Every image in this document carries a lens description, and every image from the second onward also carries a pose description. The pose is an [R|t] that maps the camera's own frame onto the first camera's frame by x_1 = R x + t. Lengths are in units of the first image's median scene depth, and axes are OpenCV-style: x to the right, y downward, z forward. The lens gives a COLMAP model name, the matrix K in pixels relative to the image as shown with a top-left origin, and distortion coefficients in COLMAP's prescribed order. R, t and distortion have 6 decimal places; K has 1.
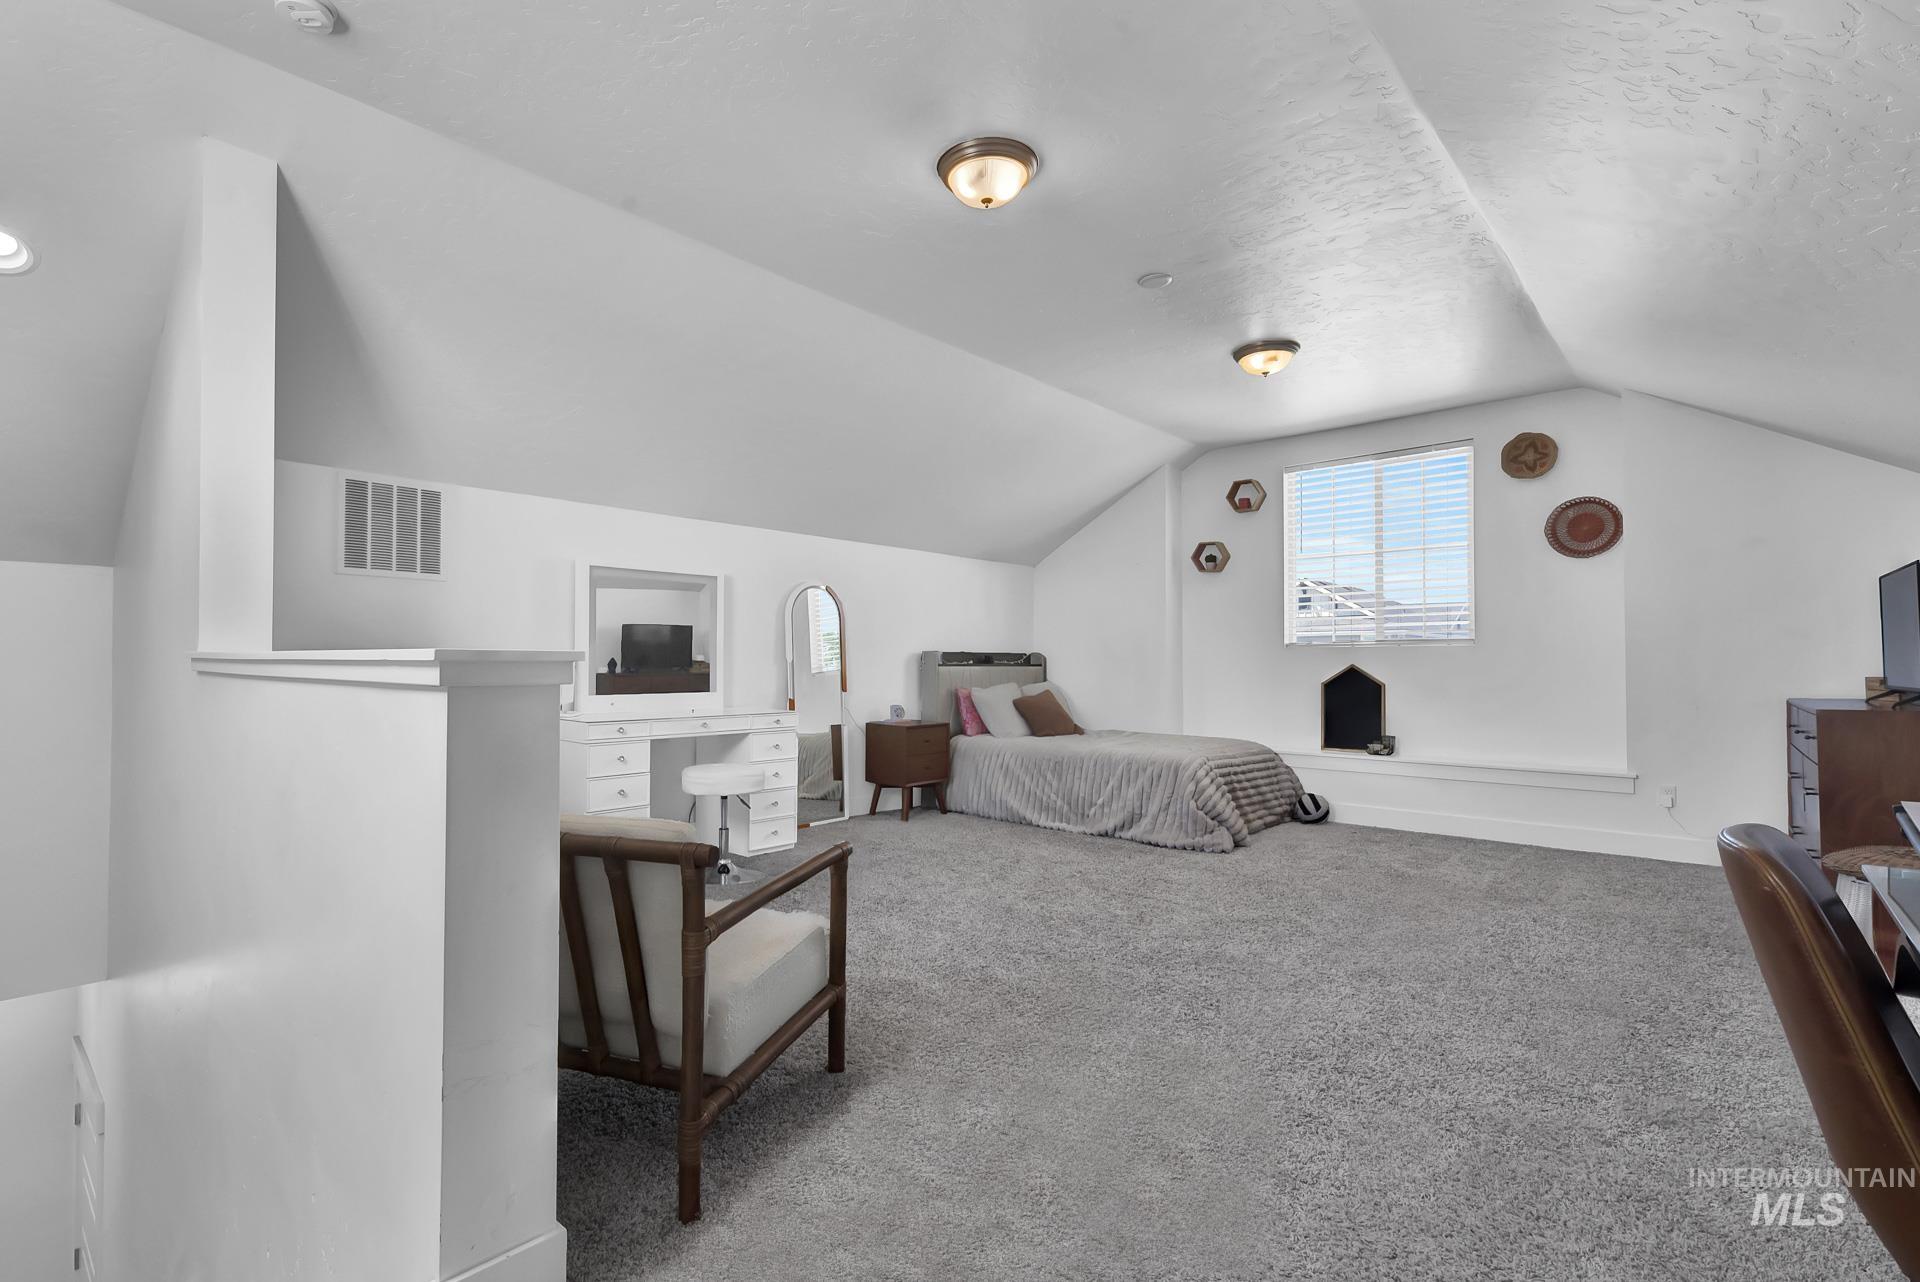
lens RADIAL K [[845.5, 0, 920.9], [0, 845.5, 644.8], [0, 0, 1]] dist [0.023658, 0.000288]
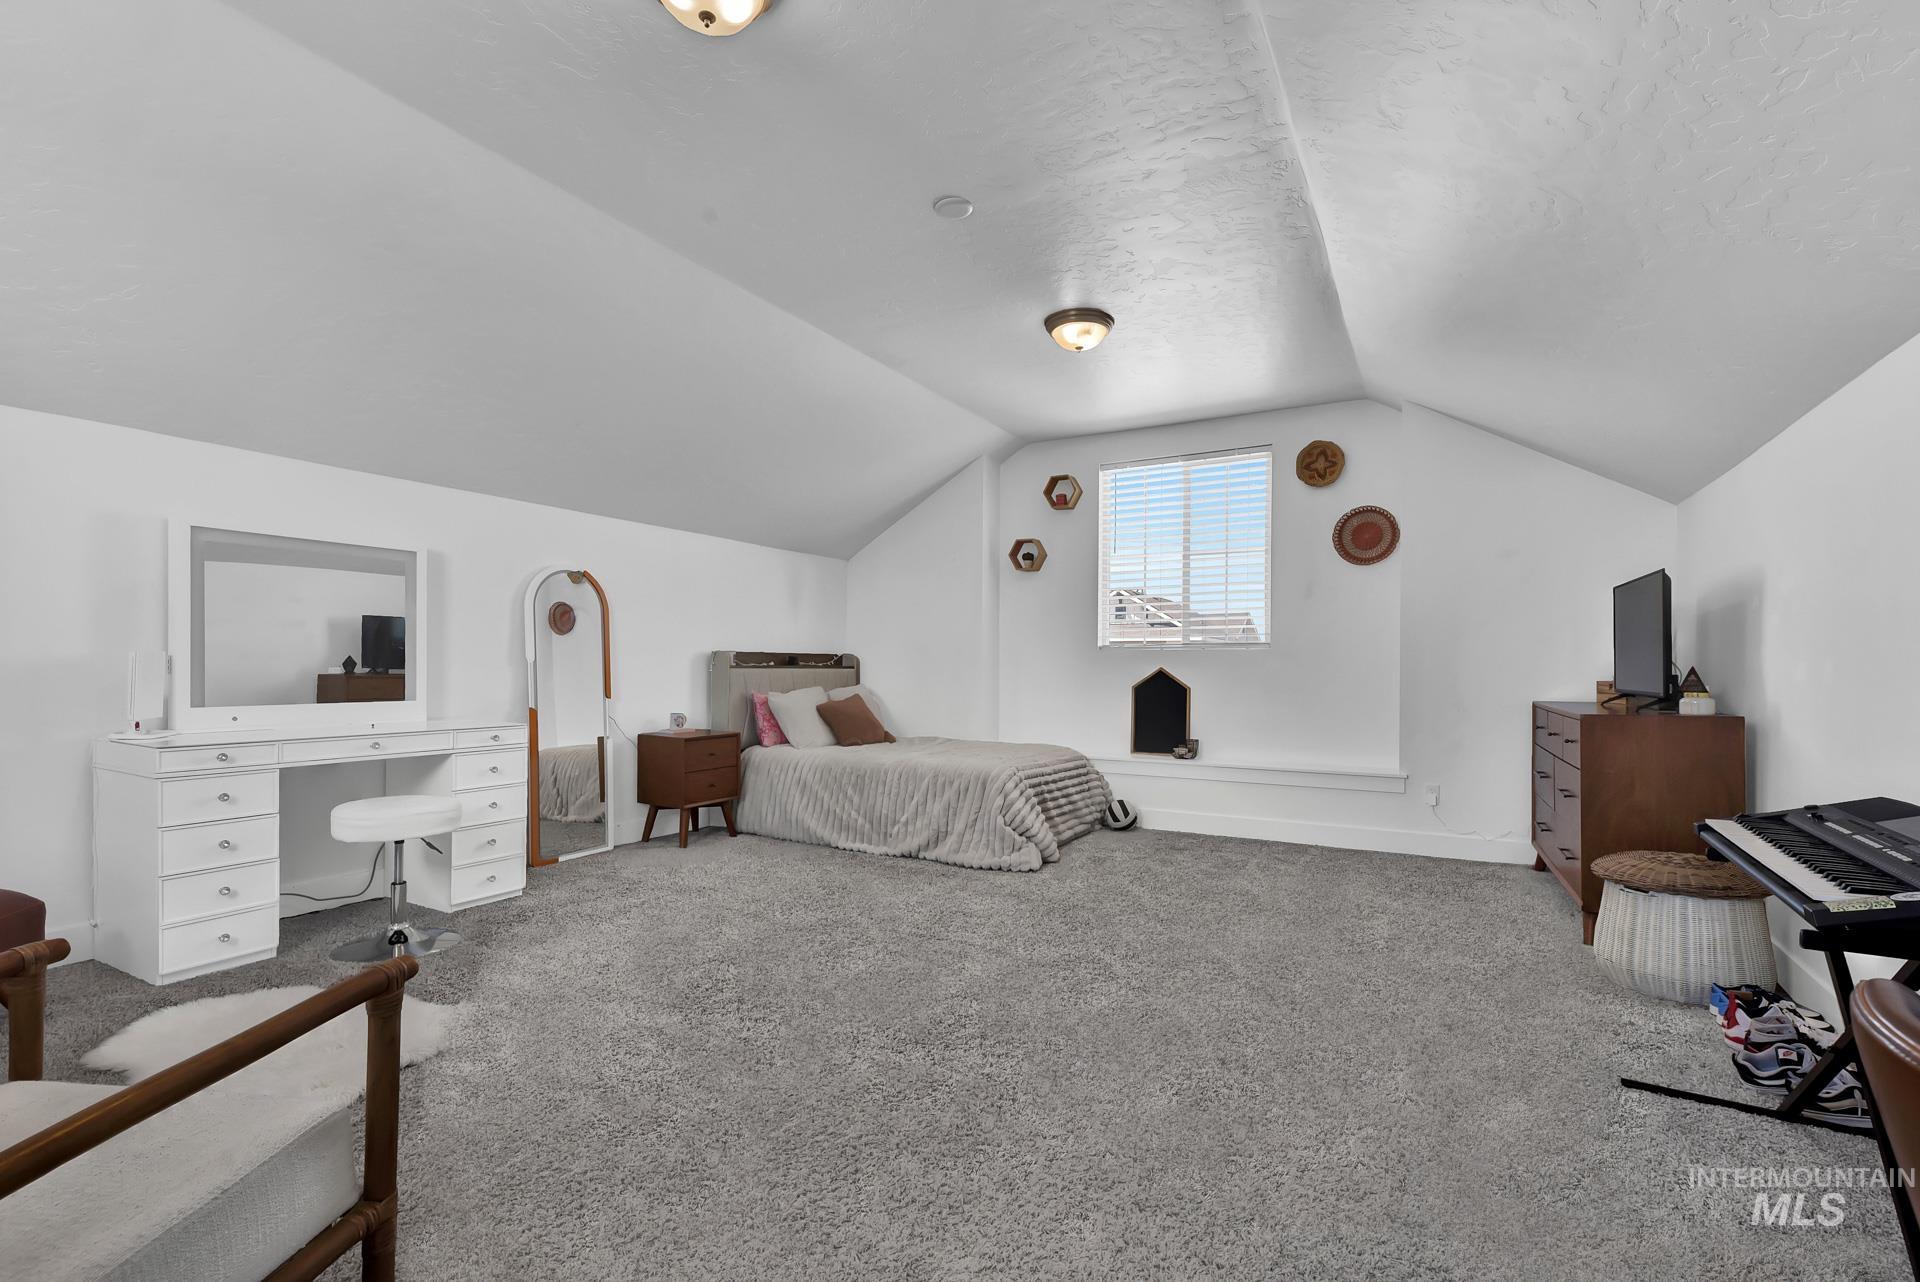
lens RADIAL K [[821.0, 0, 961.5], [0, 821.0, 666.4], [0, 0, 1]] dist [0.010436, -0.000290]
pose [[0.972794, 0.003567, 0.231646, 0.068140], [-0.009191, 0.999689, 0.023202, 0.002097], [-0.231491, -0.024699, 0.972524, 0.140391]]
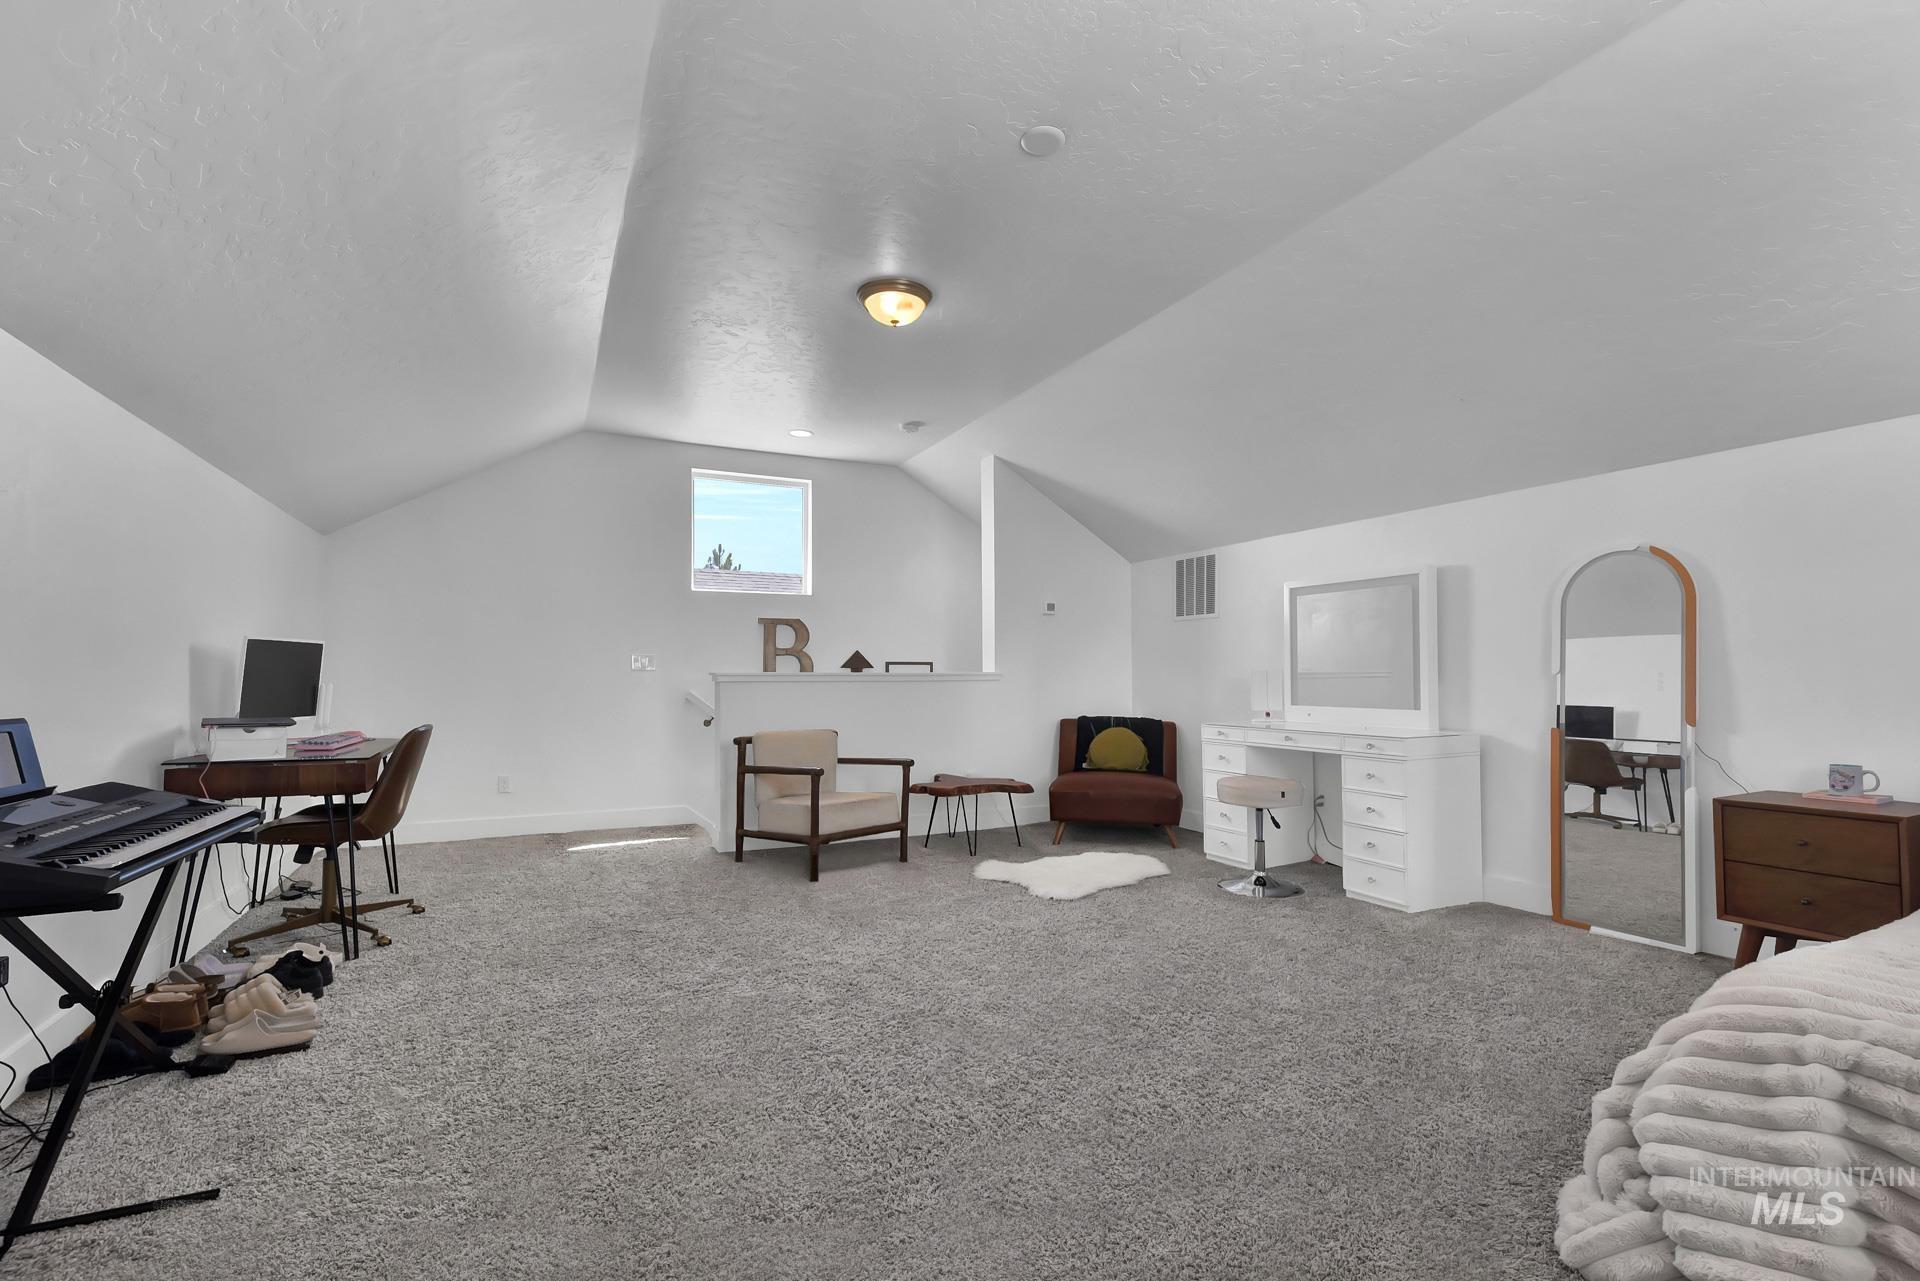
lens RADIAL K [[821.0, 0, 961.5], [0, 821.0, 665.9], [0, 0, 1]] dist [0.010436, -0.000290]
pose [[-0.326522, -0.022140, -0.944930, 0.649365], [0.015071, 0.999477, -0.028626, 0.027052], [0.945069, -0.023588, -0.326017, 0.801987]]
